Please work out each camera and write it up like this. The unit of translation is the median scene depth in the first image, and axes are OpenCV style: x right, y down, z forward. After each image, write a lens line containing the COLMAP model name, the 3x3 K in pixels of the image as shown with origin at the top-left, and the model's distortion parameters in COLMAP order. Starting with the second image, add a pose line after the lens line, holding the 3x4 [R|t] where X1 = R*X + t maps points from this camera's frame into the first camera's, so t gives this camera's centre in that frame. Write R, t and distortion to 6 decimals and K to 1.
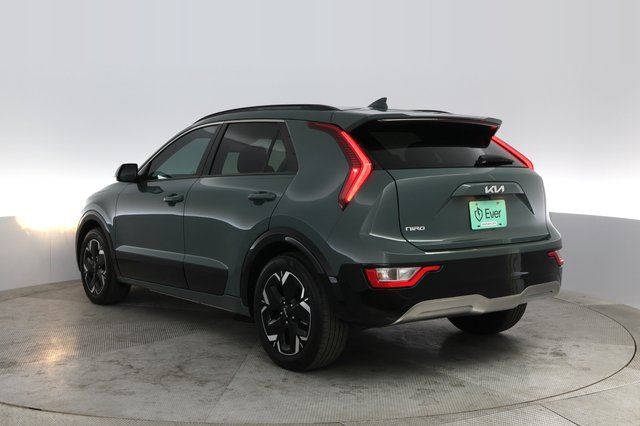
lens RADIAL K [[691.7, 0, 295.5], [0, 691.7, 223.5], [0, 0, 1]] dist [-0.181026, -0.031591]
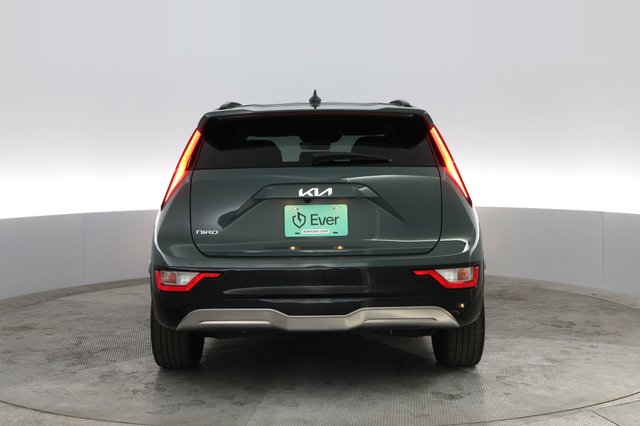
lens RADIAL K [[691.7, 0, 321.6], [0, 691.7, 212.3], [0, 0, 1]] dist [-0.181026, -0.031591]
pose [[0.935193, 0.035269, -0.352379, 0.566041], [-0.039097, 0.999228, -0.003752, -0.019564], [0.351975, 0.017286, 0.935850, 0.148919]]
